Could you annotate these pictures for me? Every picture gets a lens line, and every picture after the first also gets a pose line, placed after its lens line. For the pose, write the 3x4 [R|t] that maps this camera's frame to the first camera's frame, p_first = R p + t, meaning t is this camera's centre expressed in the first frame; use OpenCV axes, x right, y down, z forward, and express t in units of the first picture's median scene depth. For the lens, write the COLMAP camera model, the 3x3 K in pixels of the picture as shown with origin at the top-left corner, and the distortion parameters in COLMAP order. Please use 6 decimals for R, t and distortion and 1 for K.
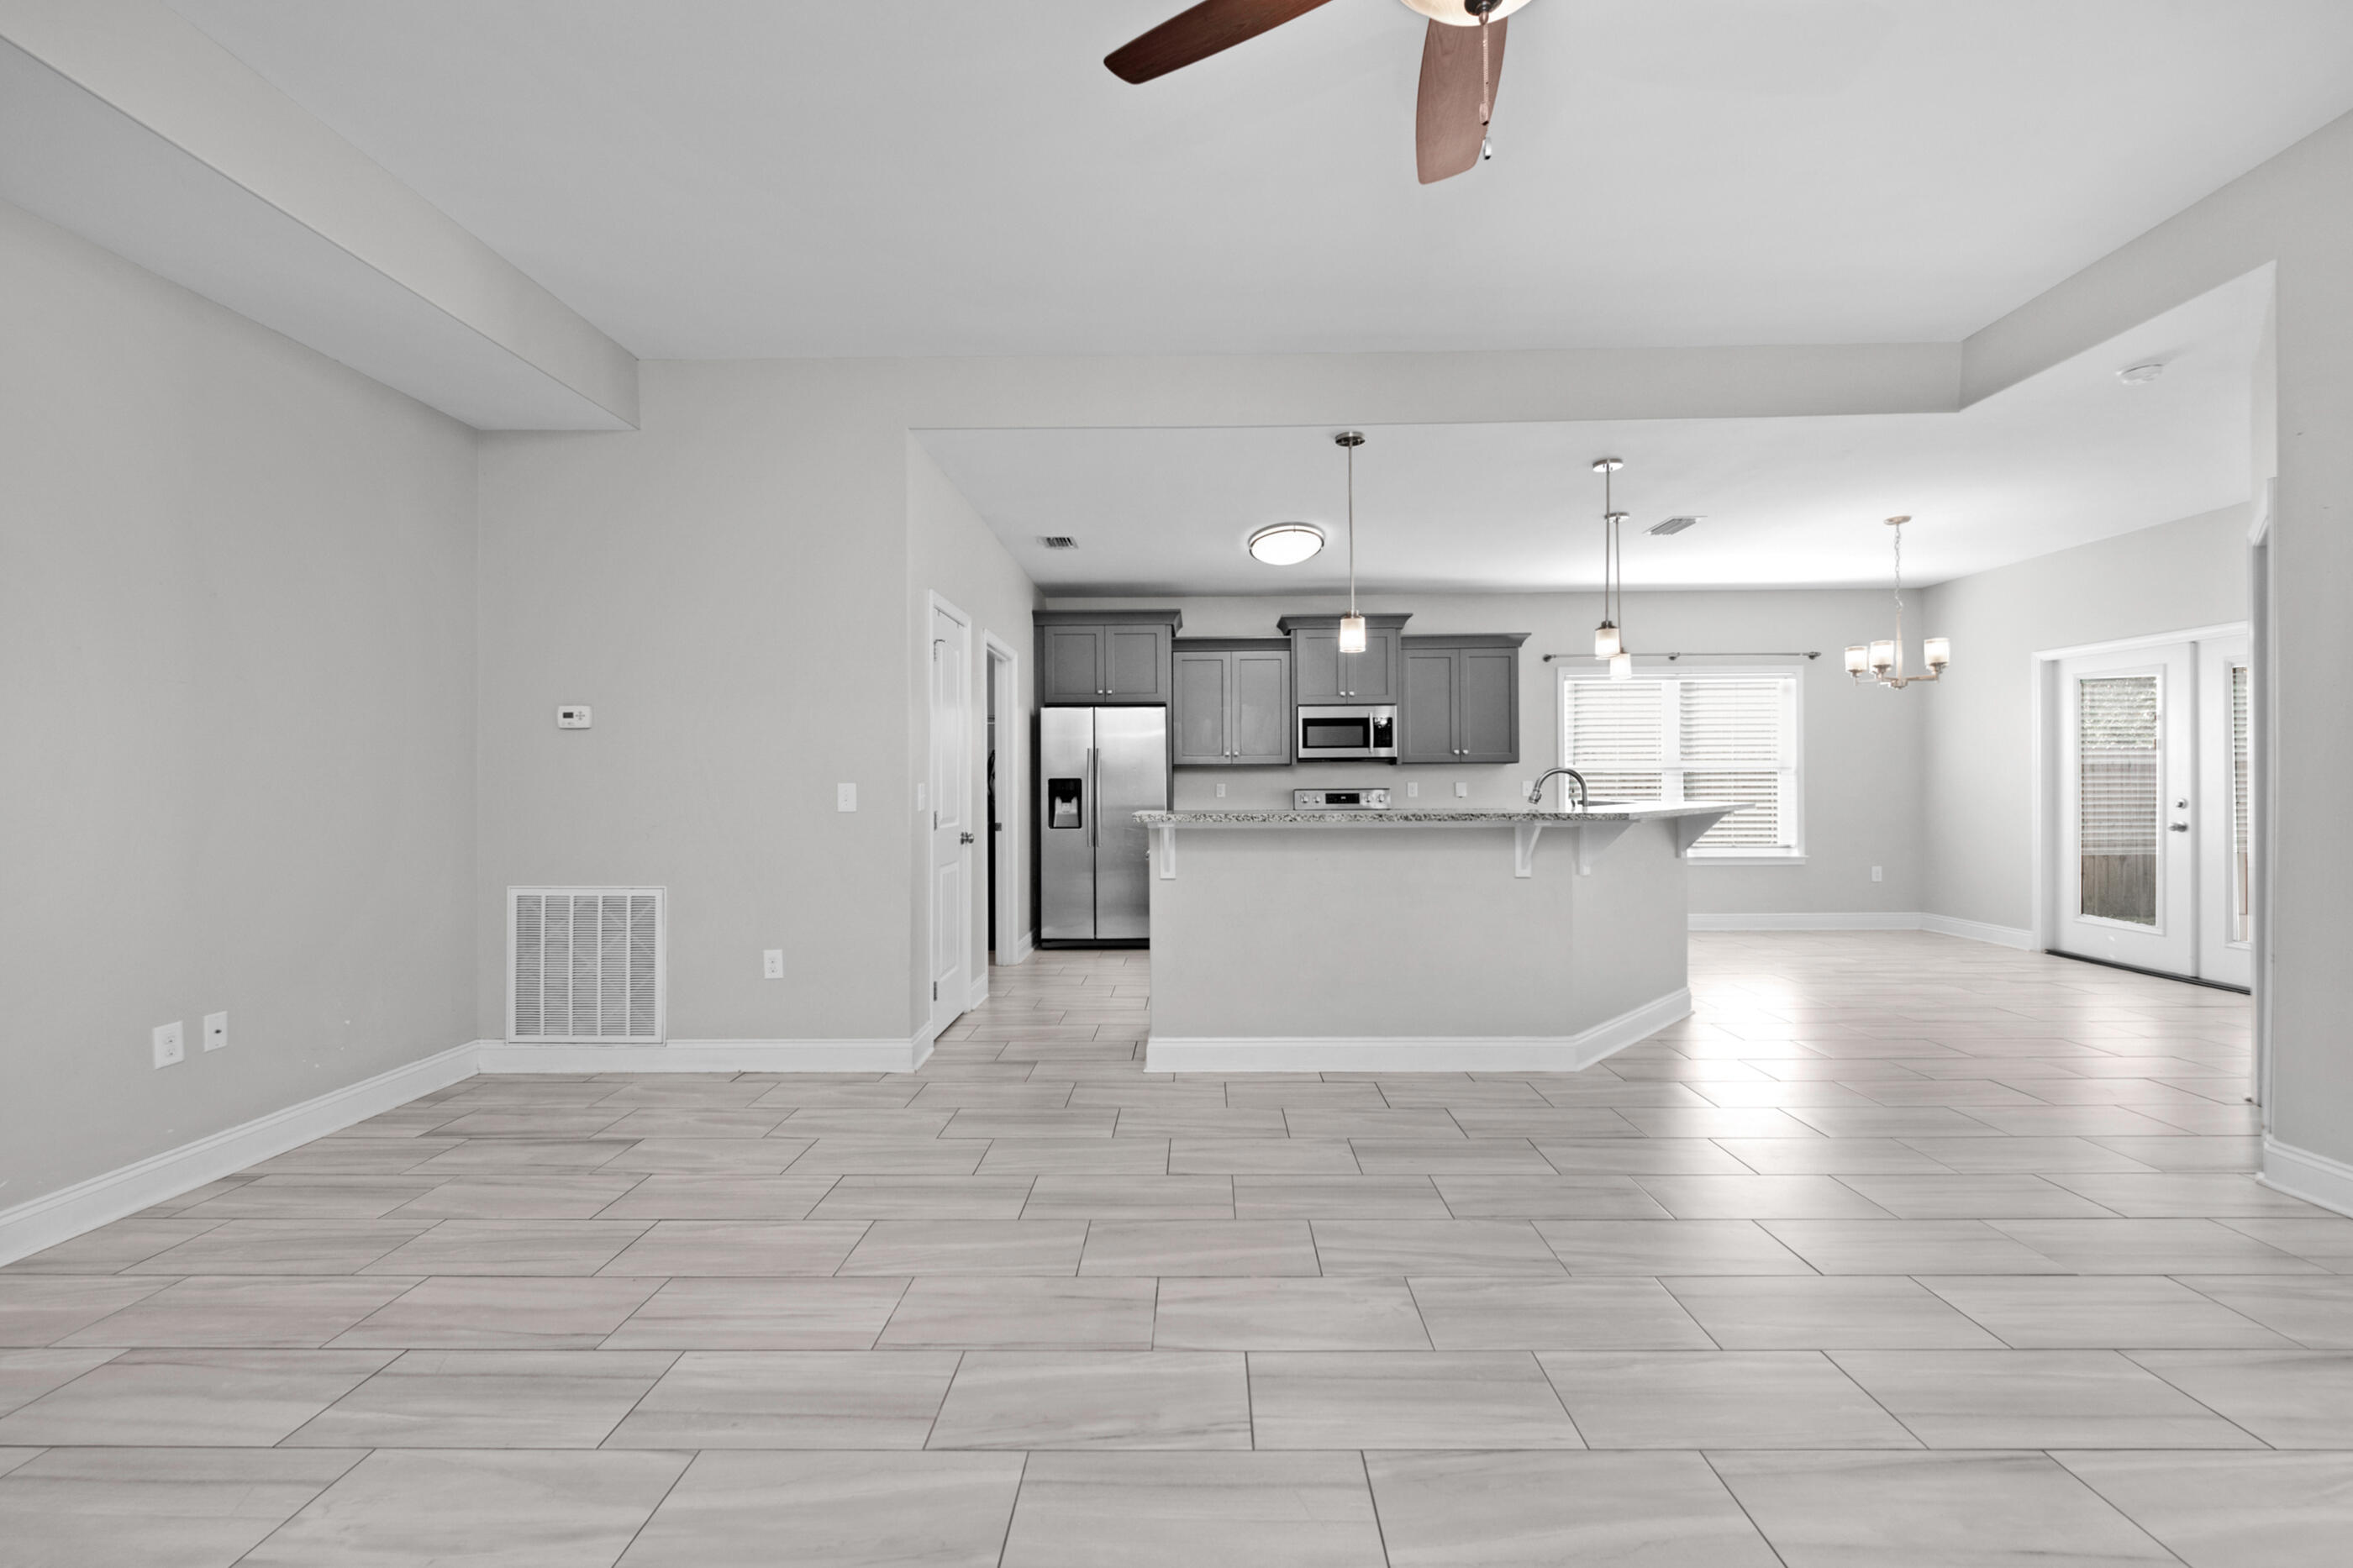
lens RADIAL K [[937.5, 0, 1112.6], [0, 937.5, 781.8], [0, 0, 1]] dist [0.000494, -0.000057]
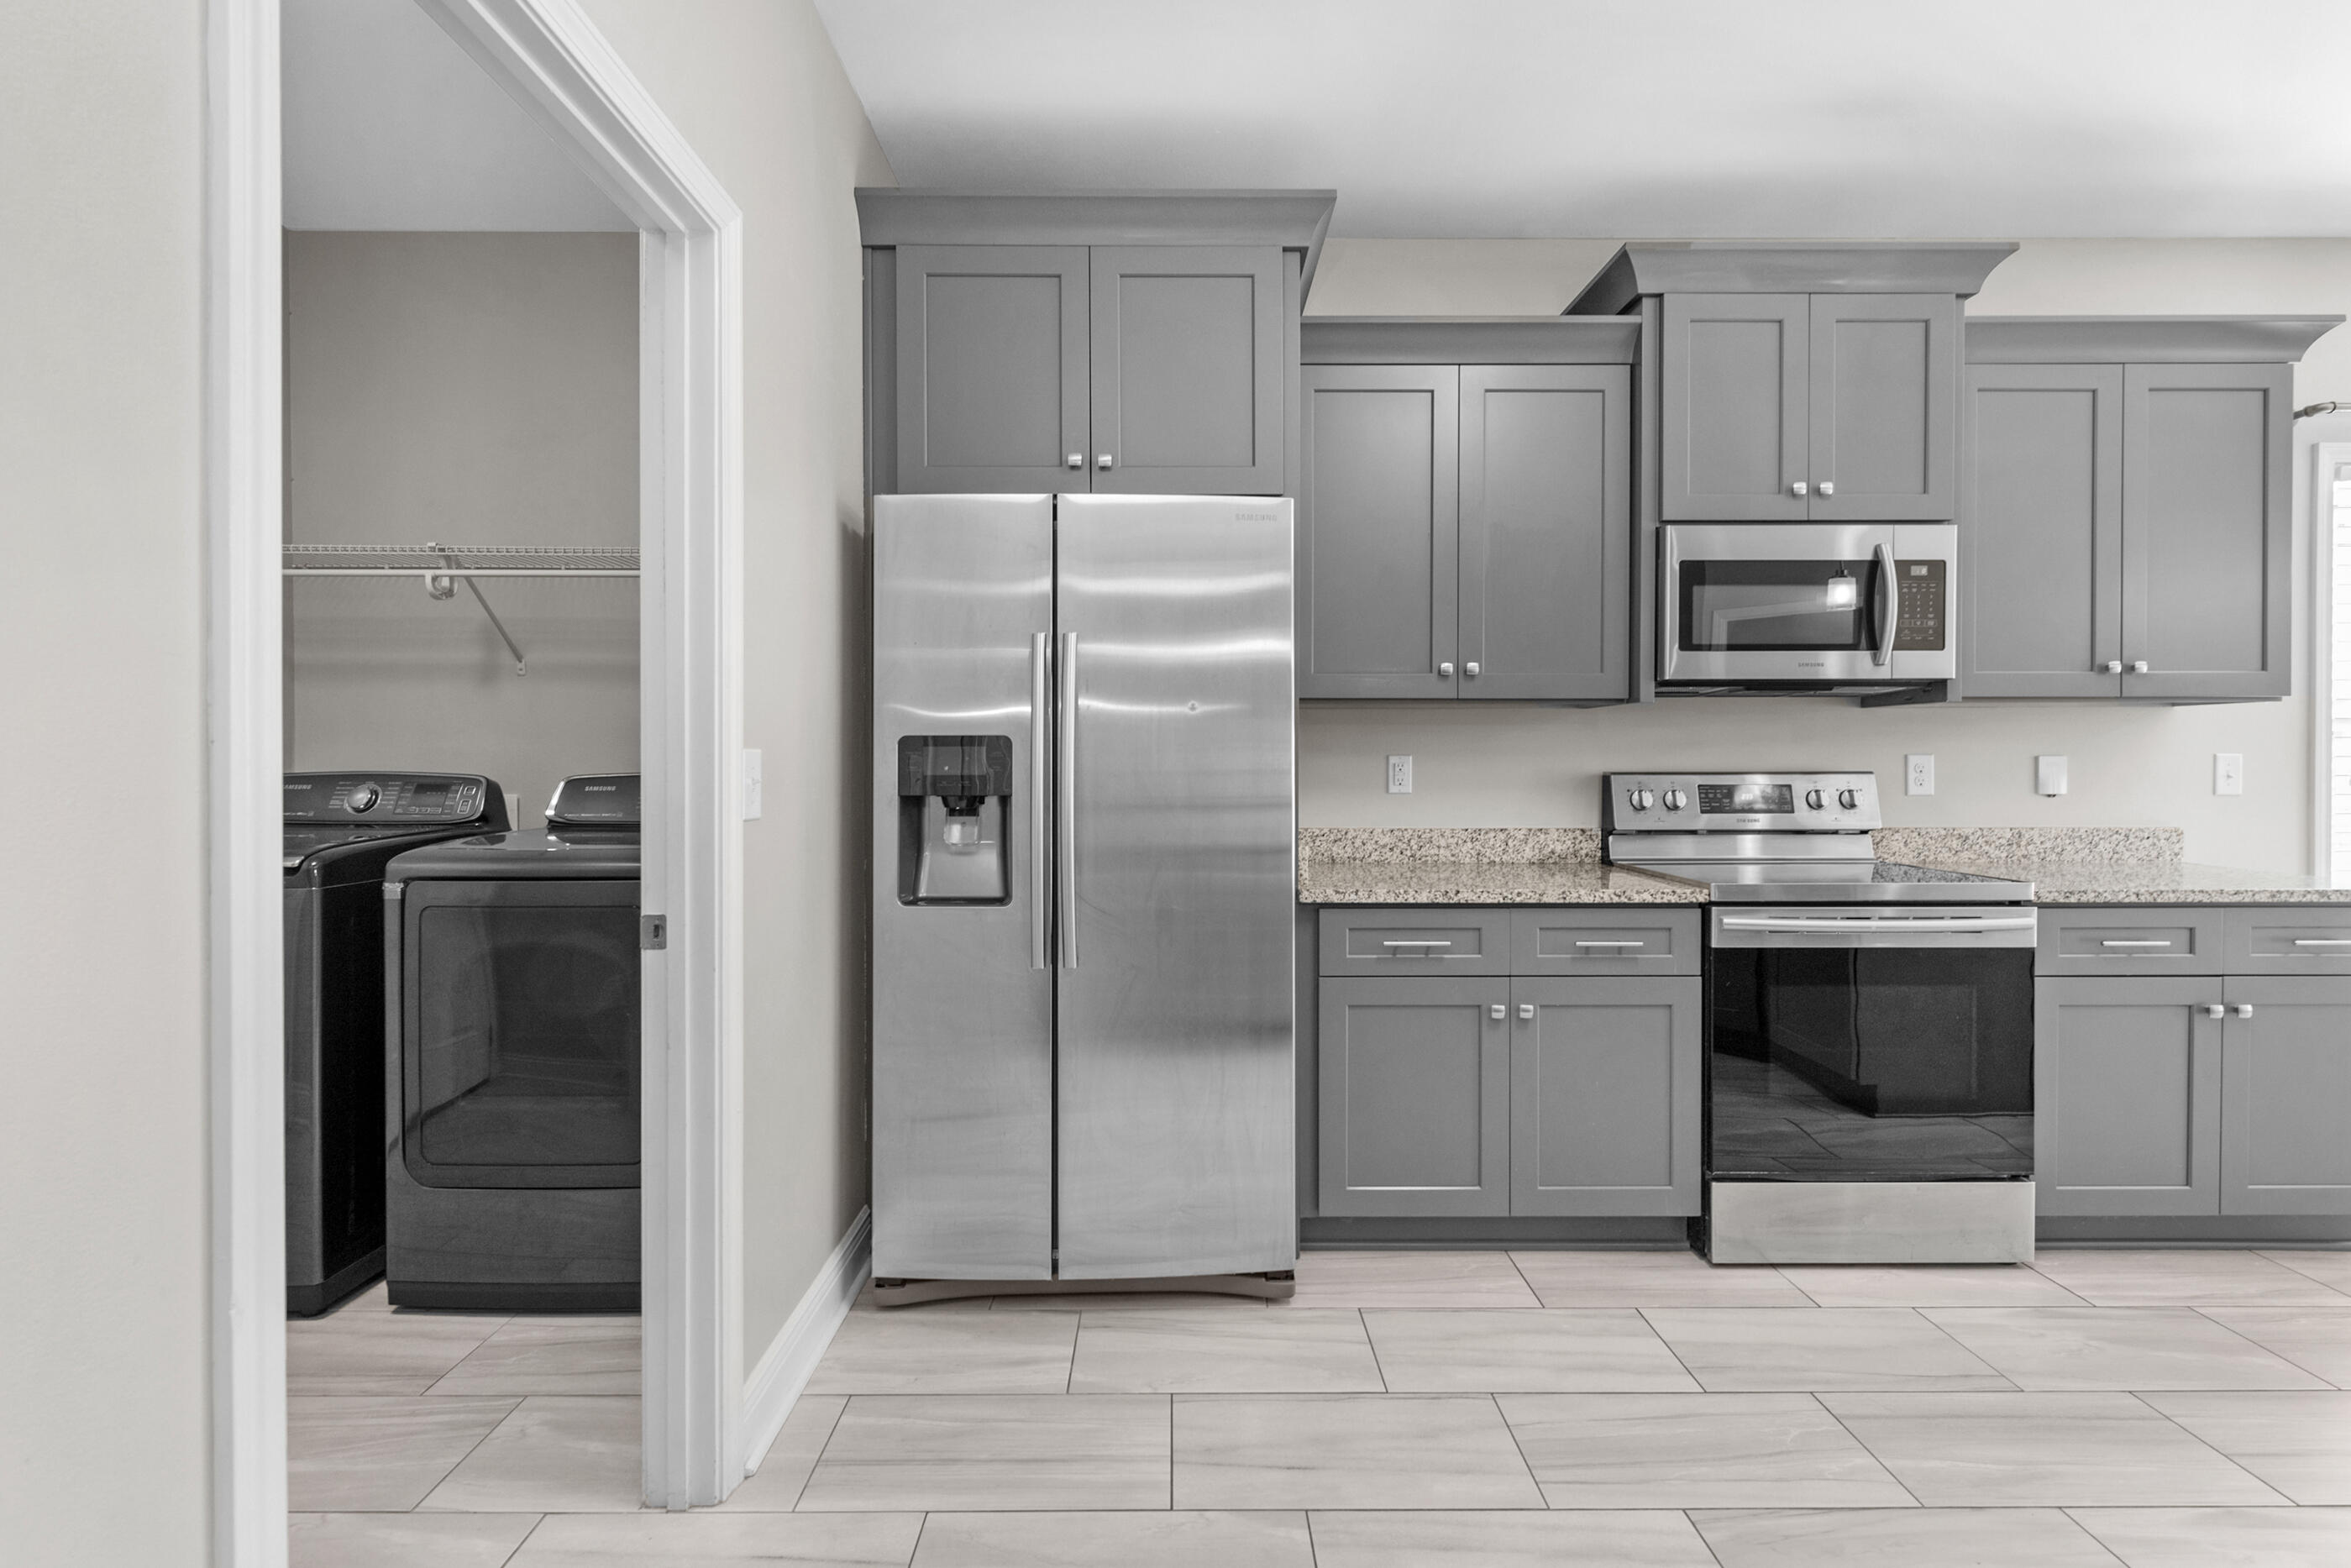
lens RADIAL K [[1033.4, 0, 1172.2], [0, 1033.4, 764.9], [0, 0, 1]] dist [0.014036, -0.006889]
pose [[0.997068, 0.005158, 0.076351, -0.006606], [-0.006378, 0.999856, 0.015751, 0.000032], [-0.076259, -0.016191, 0.996957, 0.946114]]
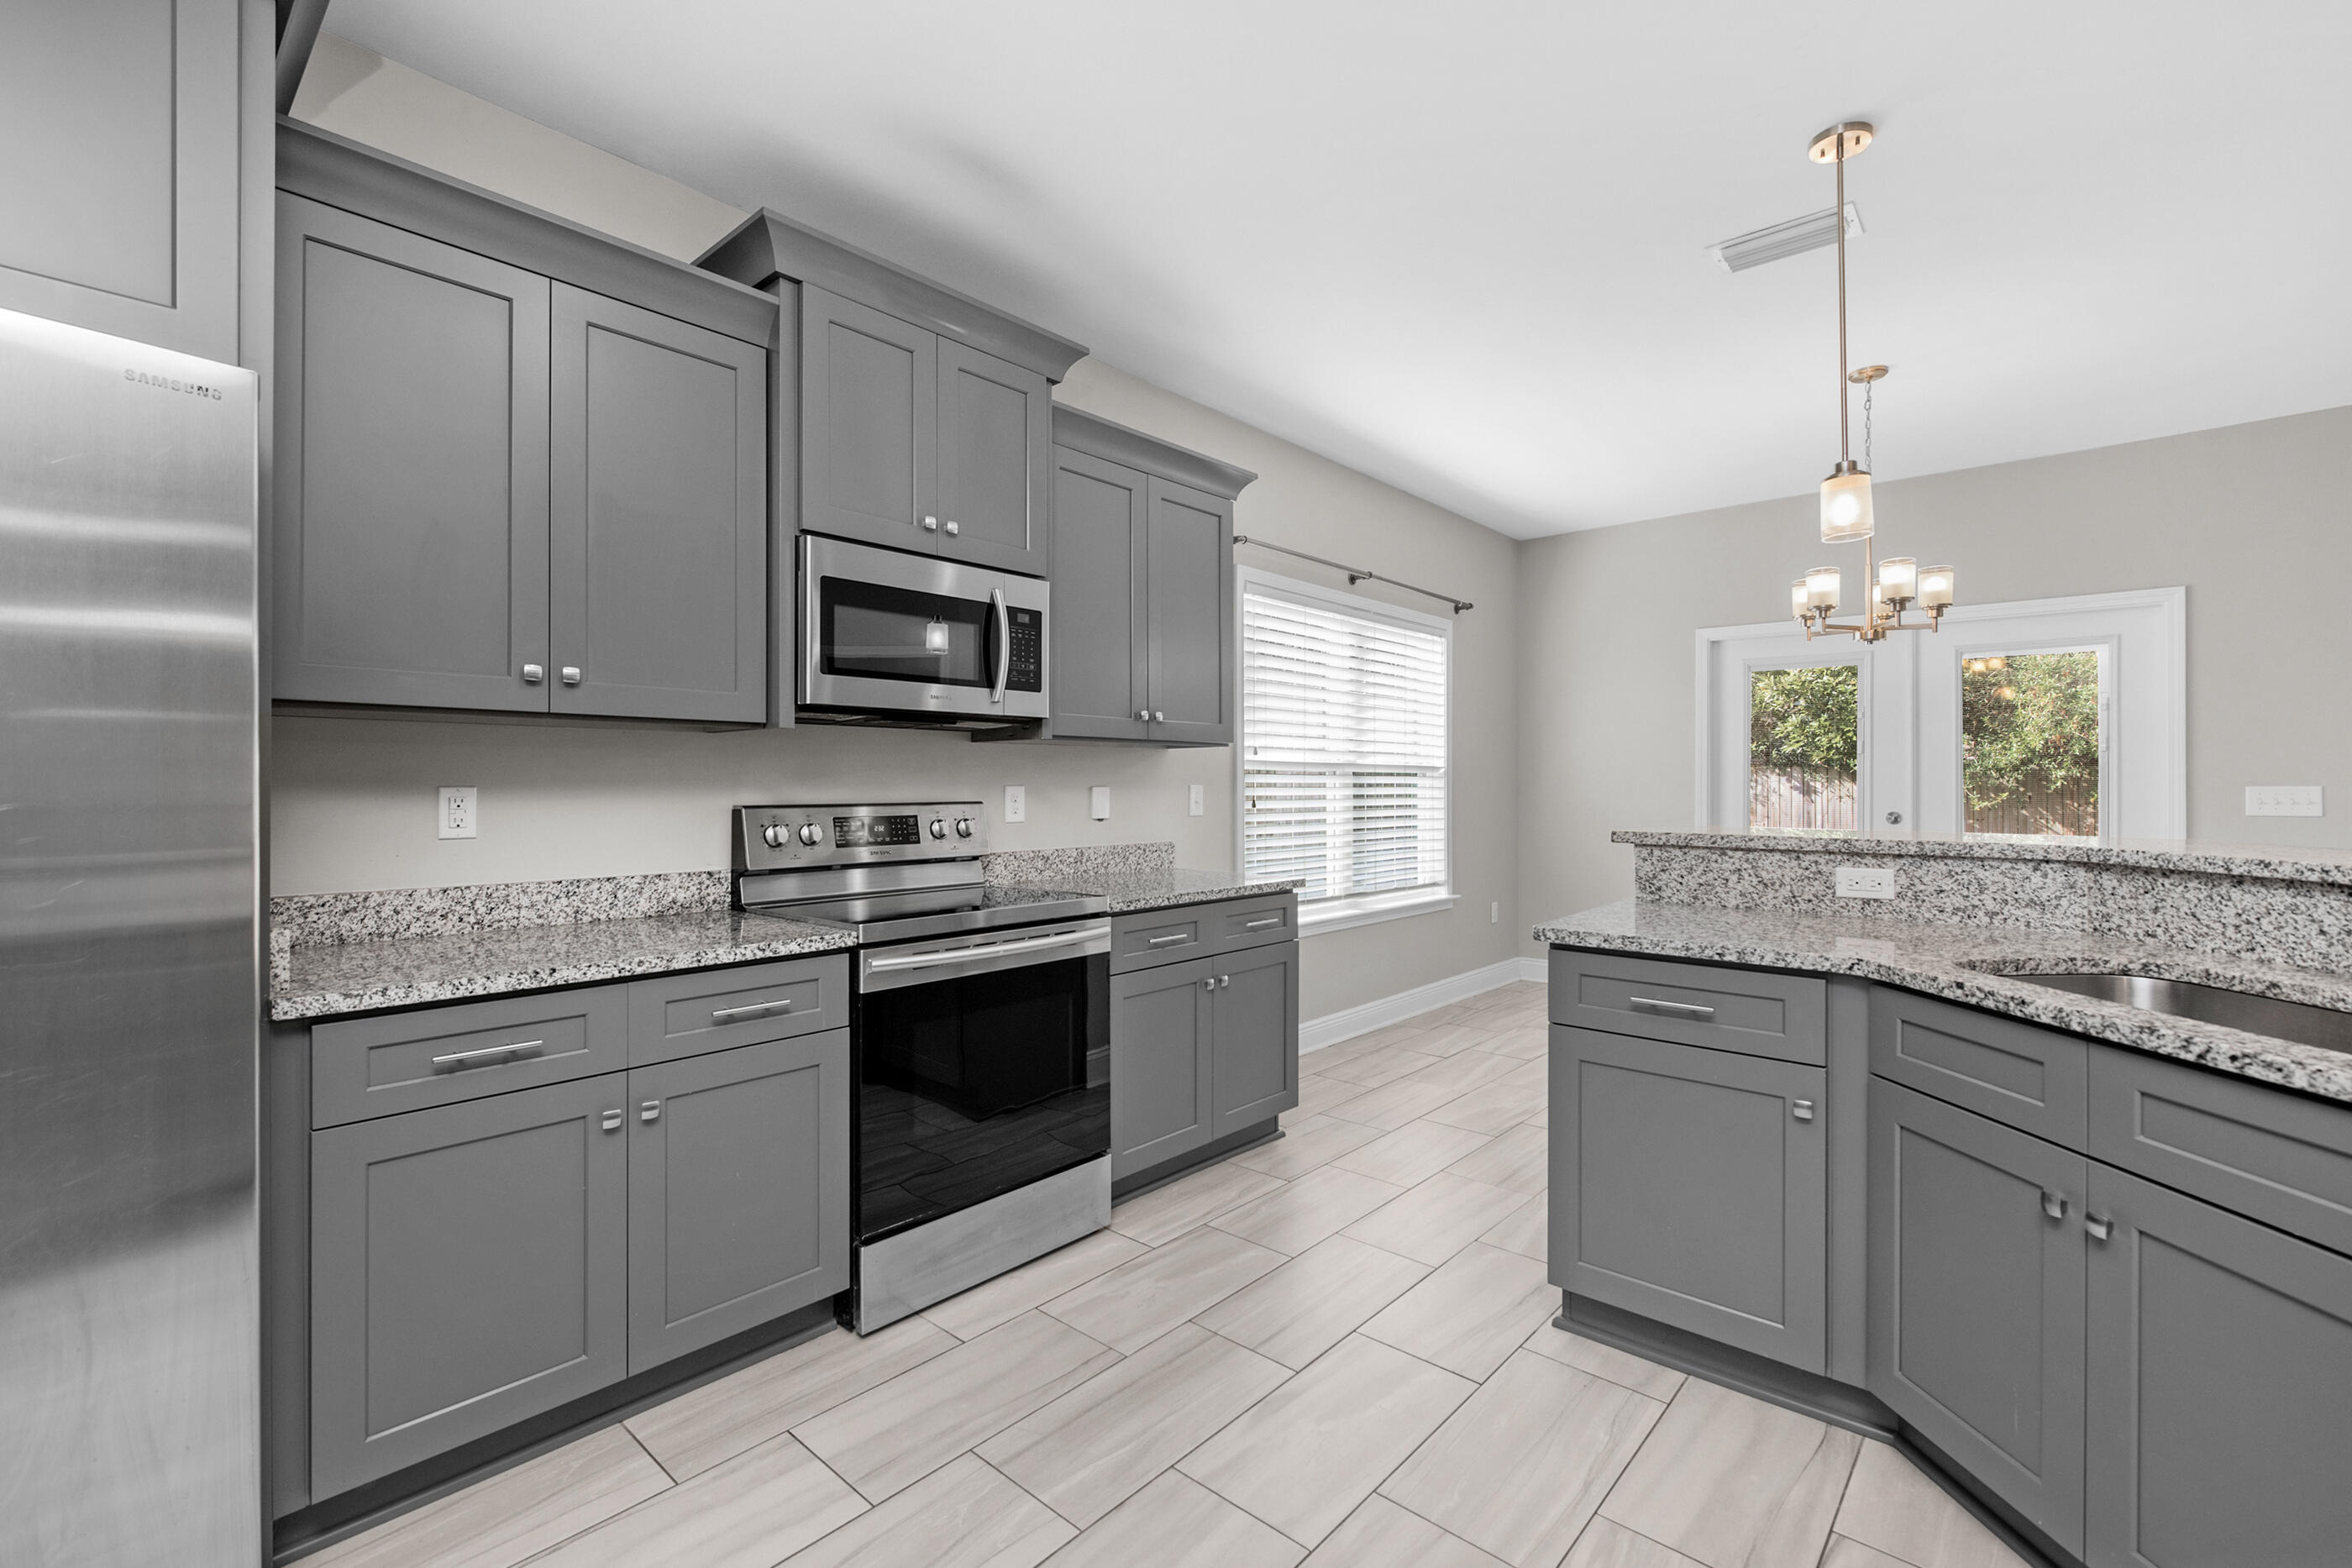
lens RADIAL K [[1019.9, 0, 1176.0], [0, 1019.9, 784.0], [0, 0, 1]] dist [0.005424, -0.005040]
pose [[0.612451, 0.007513, 0.790472, 0.015799], [-0.009615, 0.999952, -0.002054, -0.000079], [-0.790450, -0.006343, 0.612494, 1.031448]]
